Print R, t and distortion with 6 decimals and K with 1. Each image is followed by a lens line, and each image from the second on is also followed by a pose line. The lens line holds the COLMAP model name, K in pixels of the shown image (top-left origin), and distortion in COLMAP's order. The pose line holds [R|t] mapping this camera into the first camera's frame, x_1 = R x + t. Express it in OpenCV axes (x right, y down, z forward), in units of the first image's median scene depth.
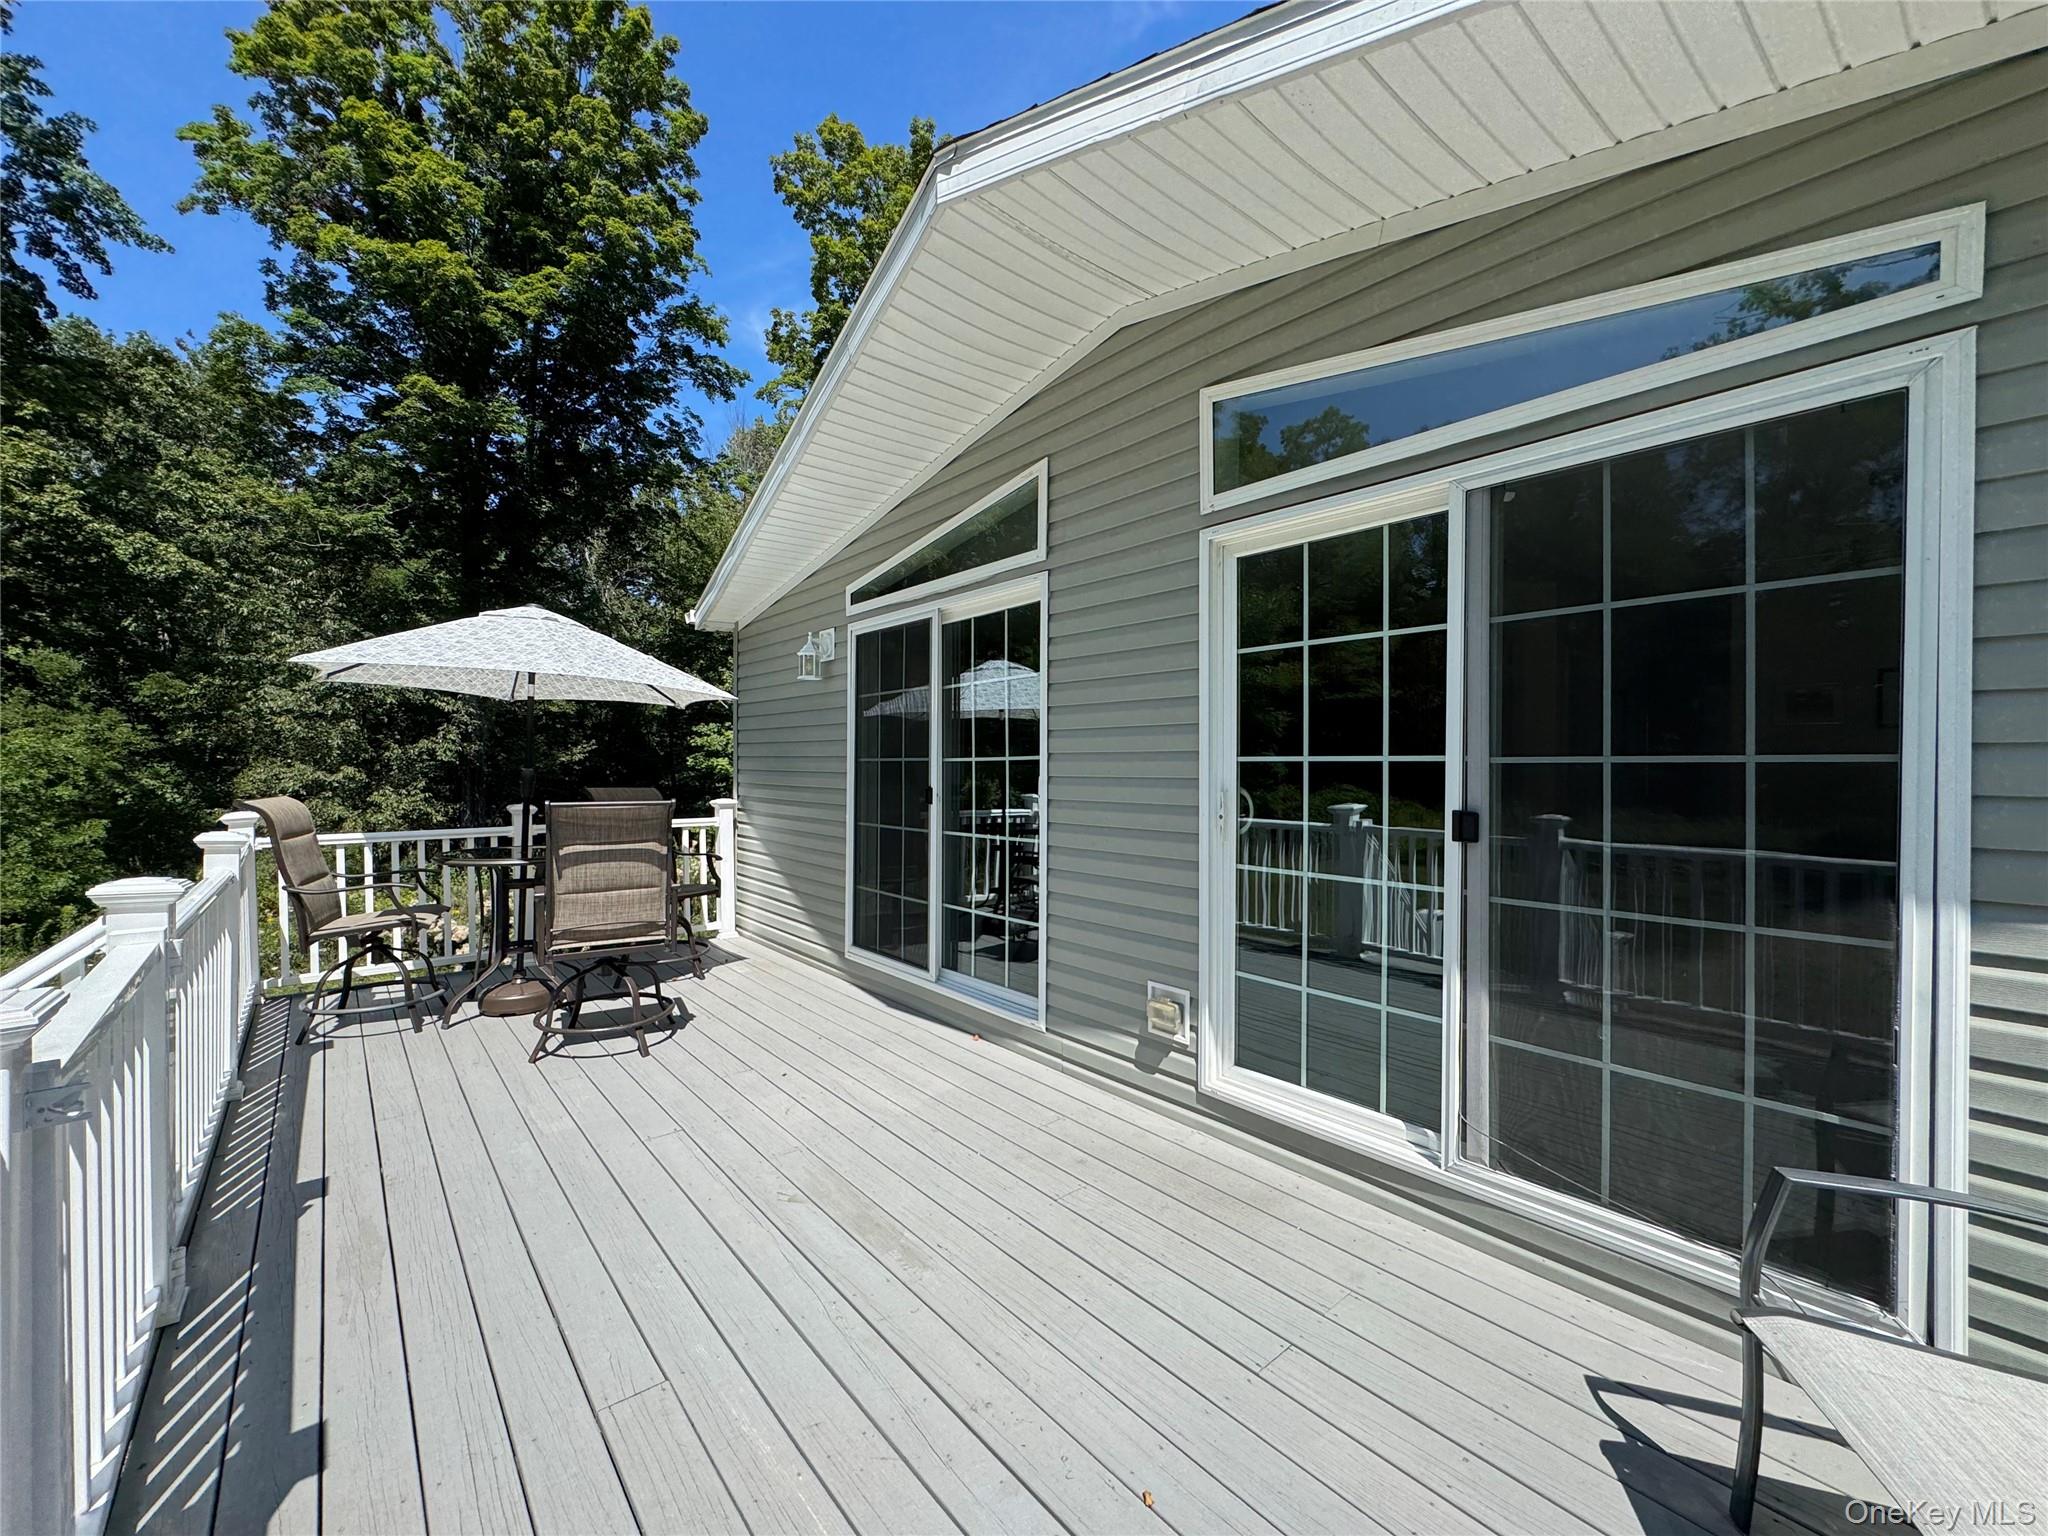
lens RADIAL K [[826.8, 0, 1024.0], [0, 826.8, 768.0], [0, 0, 1]] dist [0.017903, 0.000630]
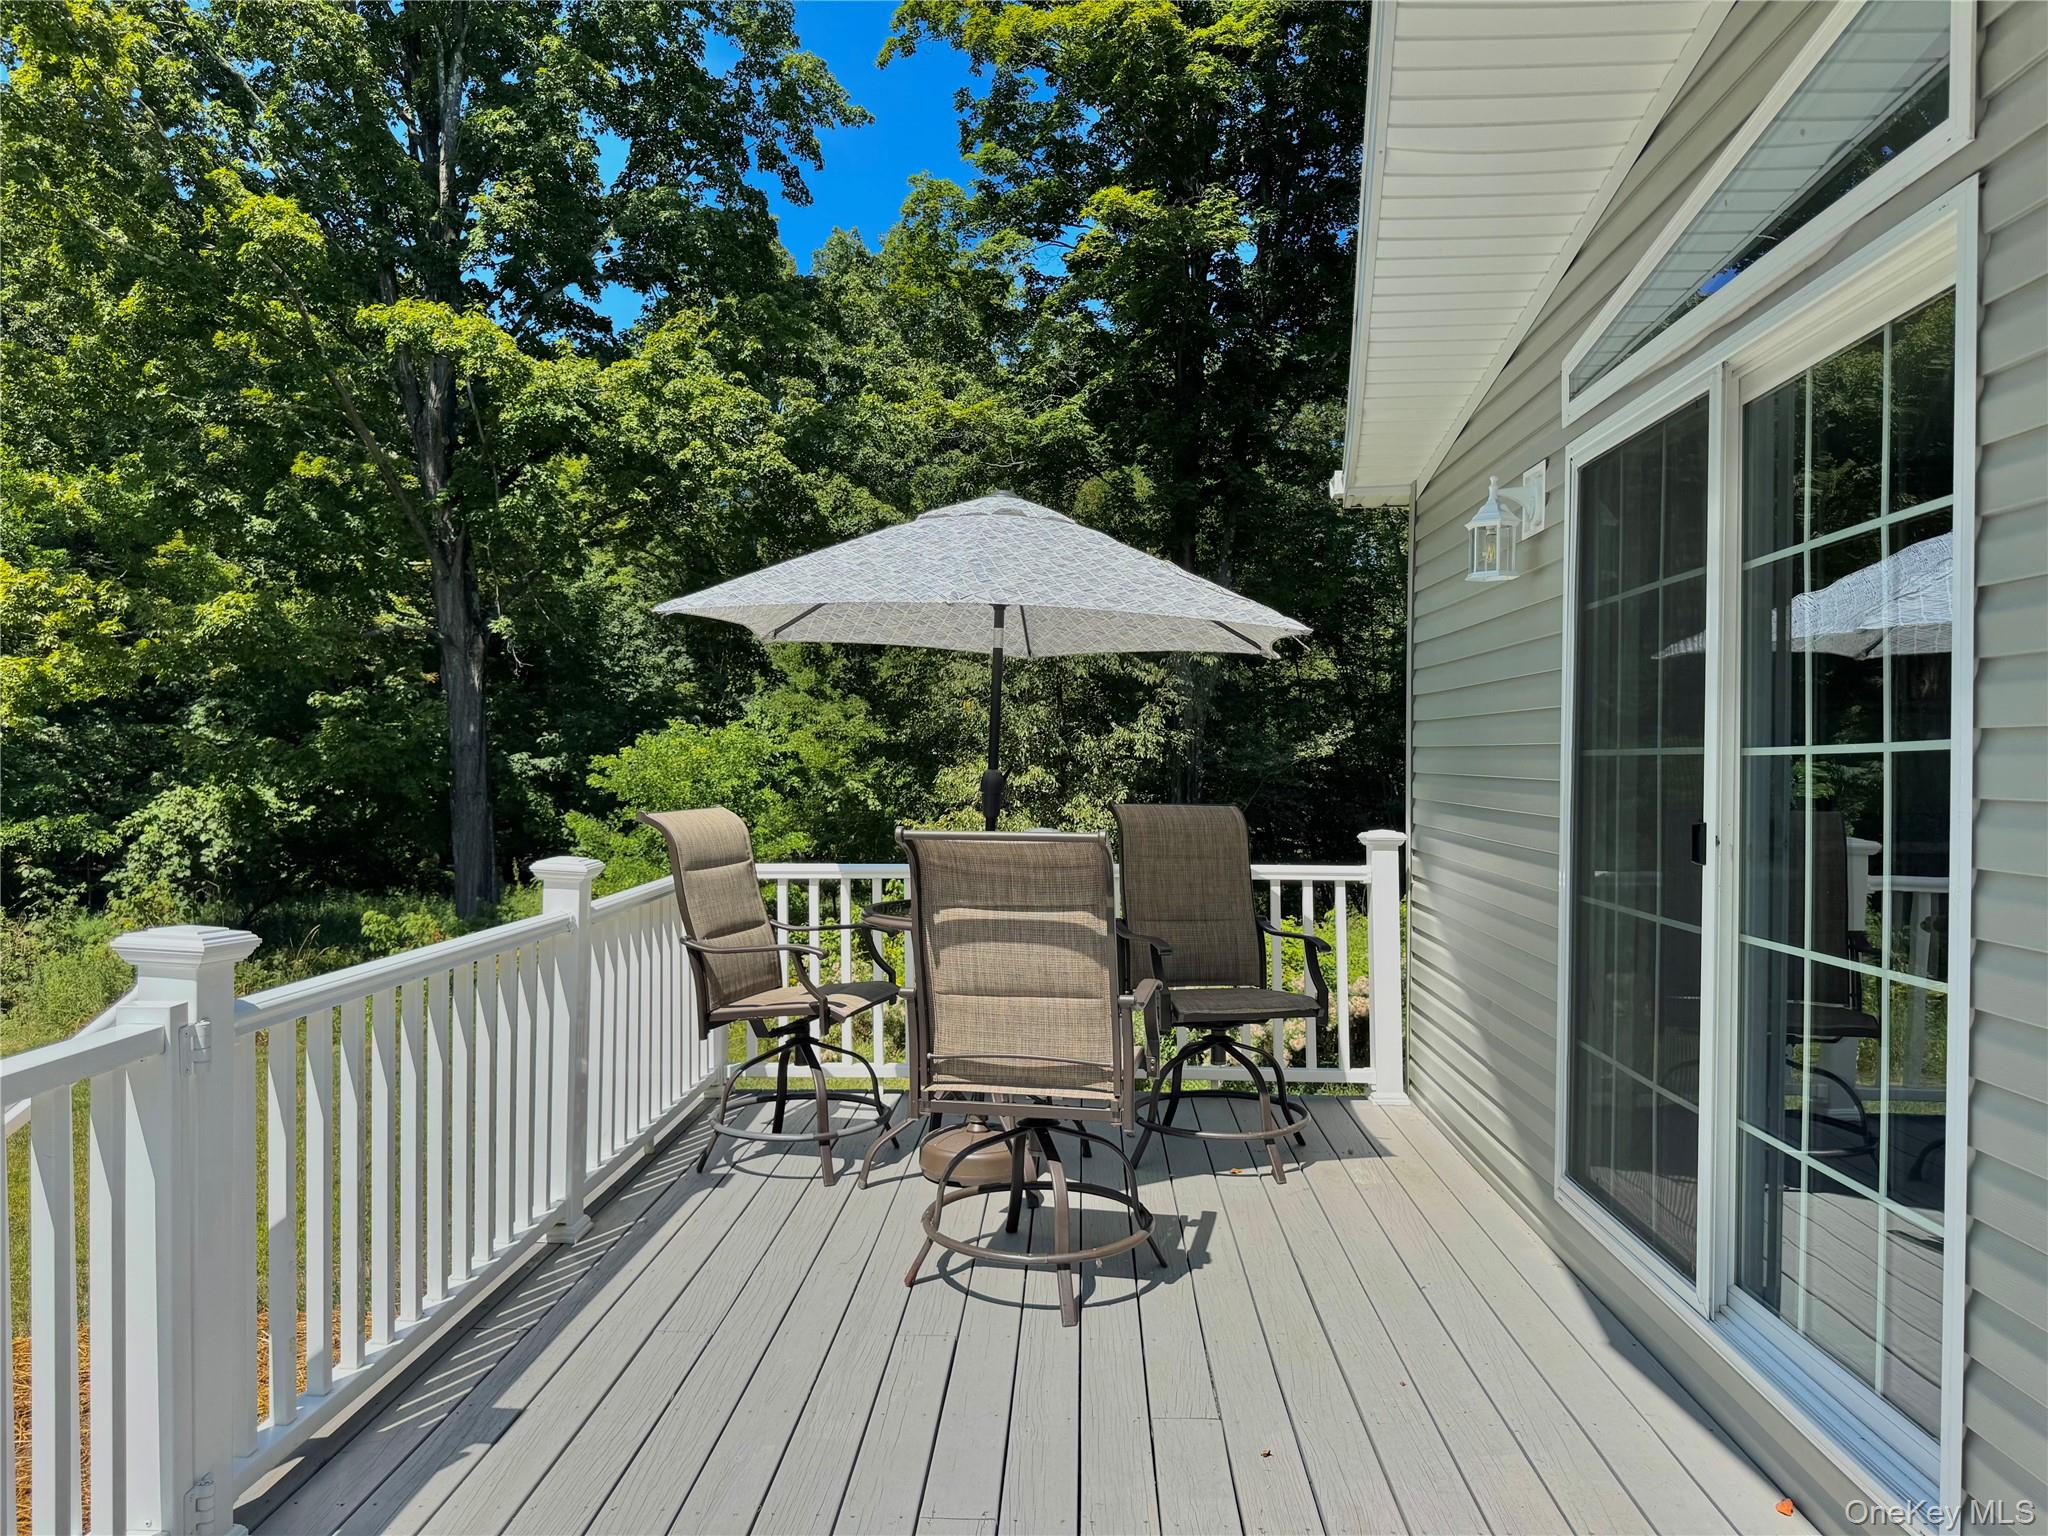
lens RADIAL K [[1448.8, 0, 1024.0], [0, 1448.8, 768.0], [0, 0, 1]] dist [0.145368, -0.260017]
pose [[0.736716, 0.002915, -0.676196, 0.086461], [-0.003814, 0.999993, 0.000156, -0.000445], [0.676192, 0.002464, 0.736721, 0.183216]]
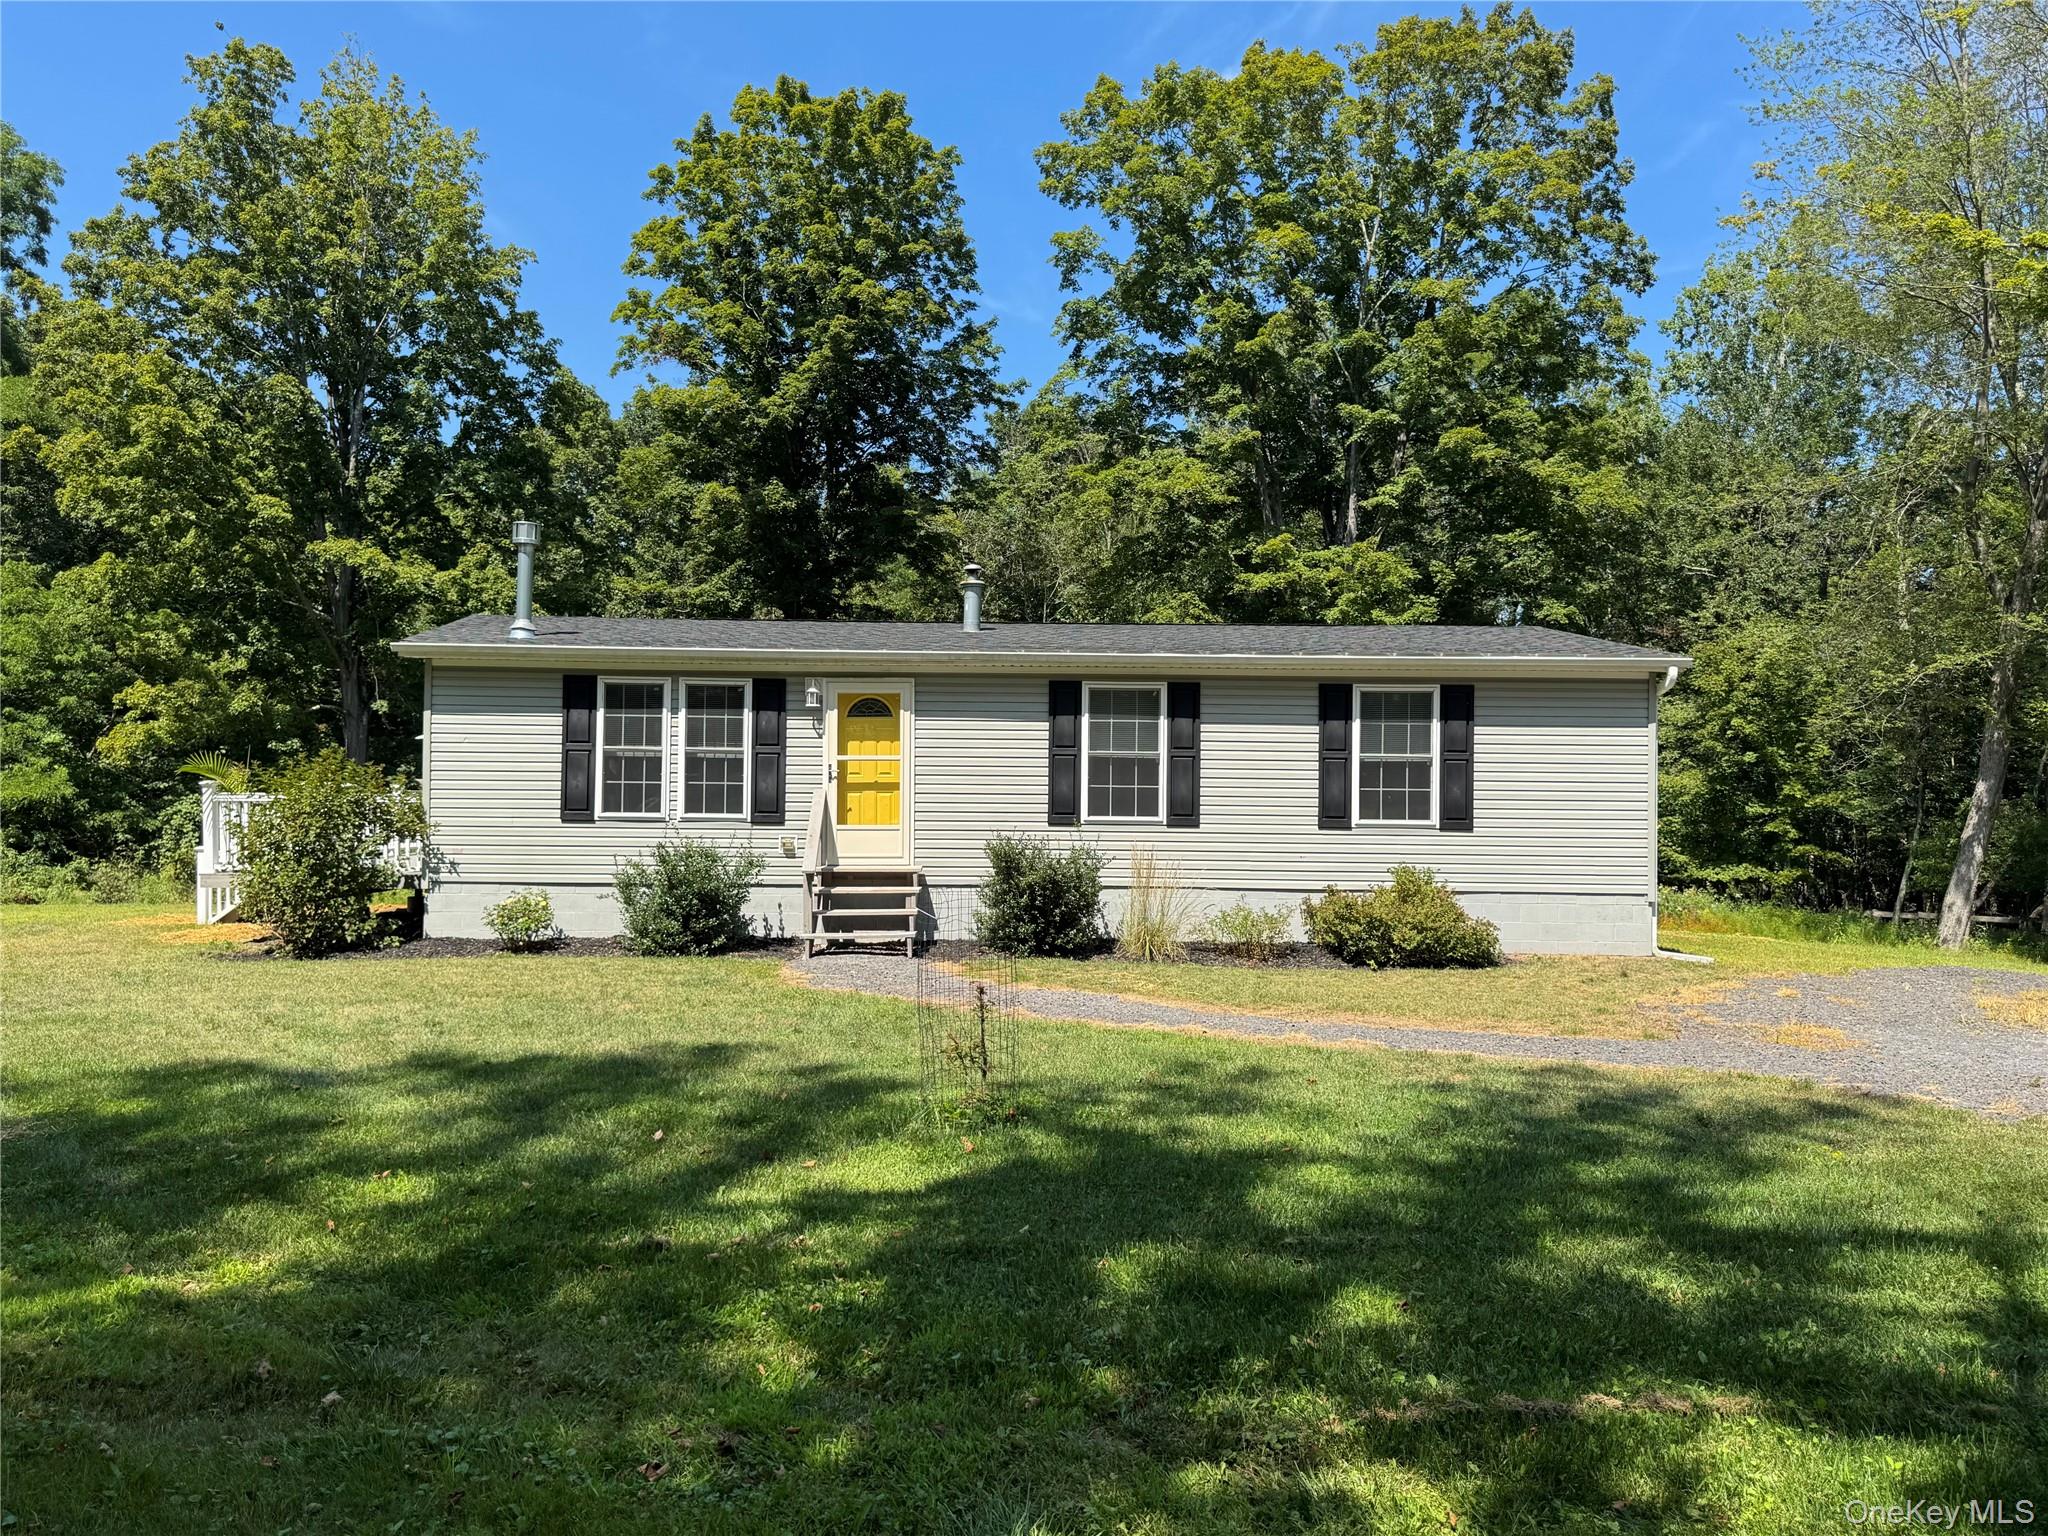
lens RADIAL K [[1448.8, 0, 1024.0], [0, 1448.8, 768.0], [0, 0, 1]] dist [0.145368, -0.260017]
pose [[0.793642, -0.004711, -0.608367, 2.181663], [-0.007492, 0.999819, -0.017516, 0.019237], [0.608339, 0.018459, 0.793462, -1.027160]]
